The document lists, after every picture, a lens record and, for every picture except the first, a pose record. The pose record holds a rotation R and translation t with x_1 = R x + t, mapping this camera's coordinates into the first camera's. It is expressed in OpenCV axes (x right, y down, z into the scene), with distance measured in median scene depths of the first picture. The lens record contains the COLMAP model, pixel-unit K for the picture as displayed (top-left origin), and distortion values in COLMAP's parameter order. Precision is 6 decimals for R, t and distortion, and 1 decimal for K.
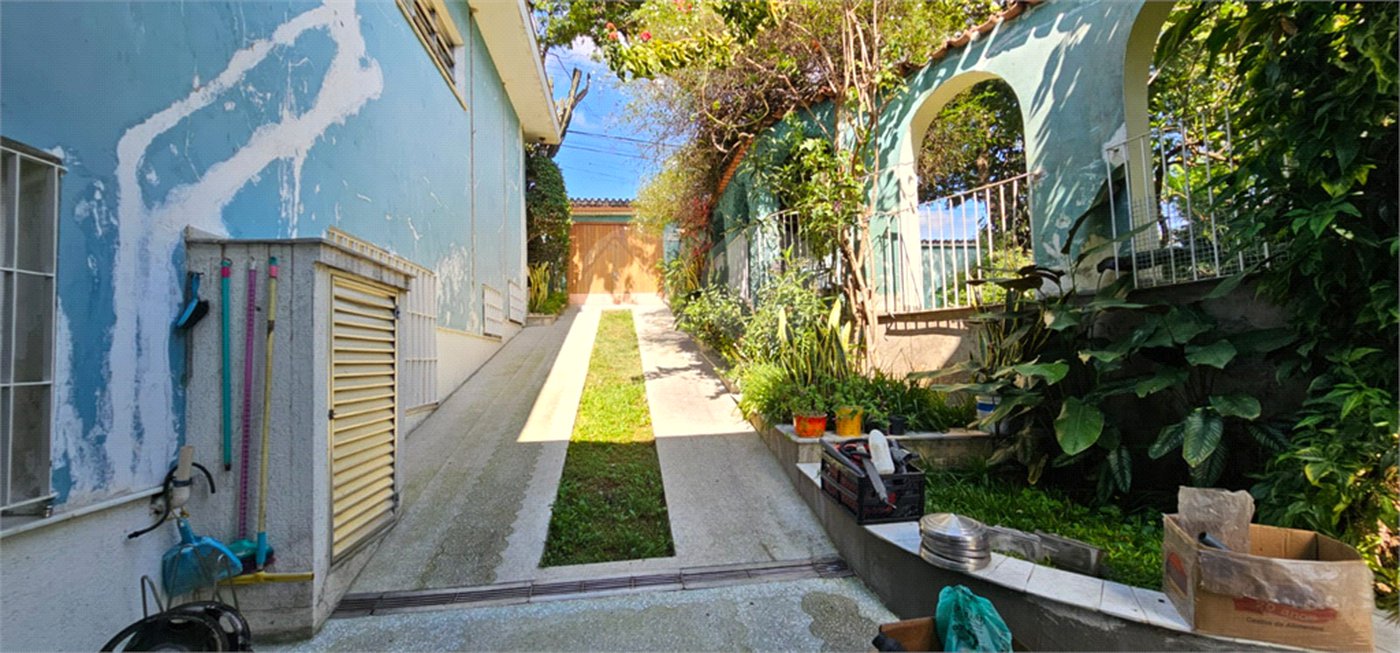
lens RADIAL K [[563.9, 0, 699.2], [0, 563.9, 327.0], [0, 0, 1]] dist [-0.001823, -0.000233]
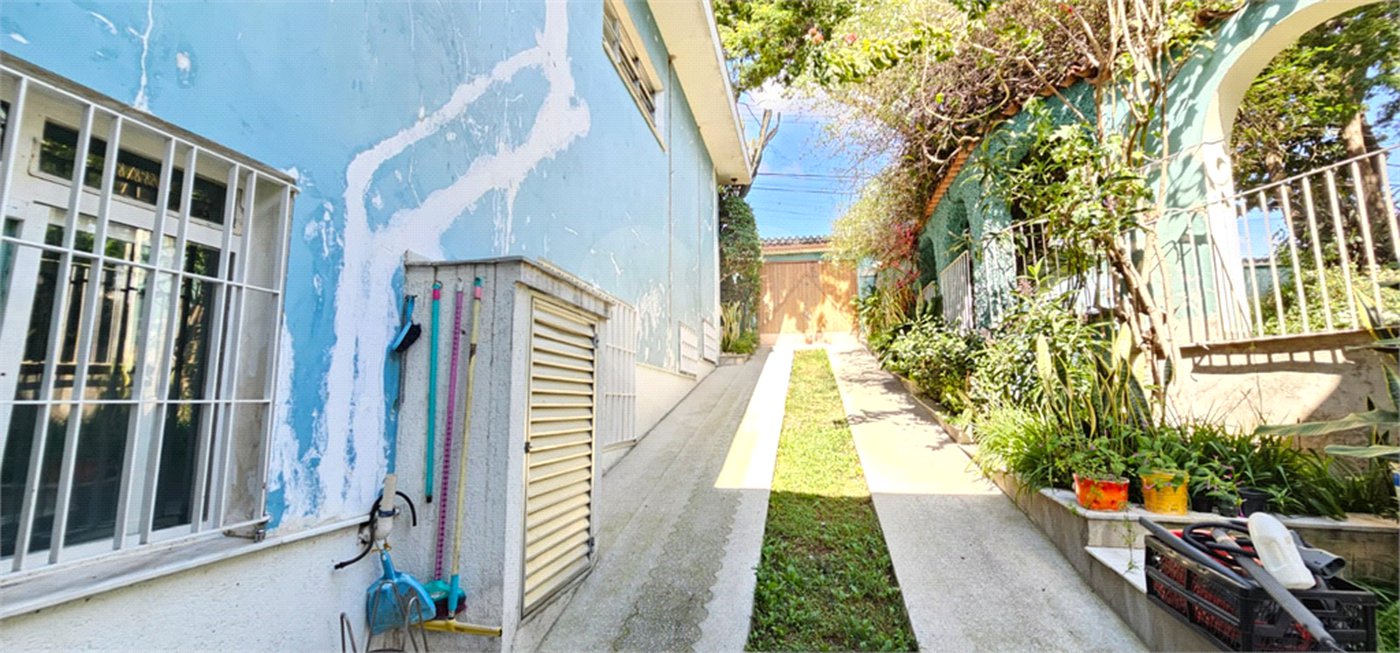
lens RADIAL K [[563.9, 0, 698.9], [0, 563.9, 329.3], [0, 0, 1]] dist [-0.001823, -0.000233]
pose [[0.946751, -0.018979, -0.321405, -0.059234], [-0.004507, 0.997382, -0.072174, 0.018866], [0.321934, 0.069779, 0.944187, 0.139013]]
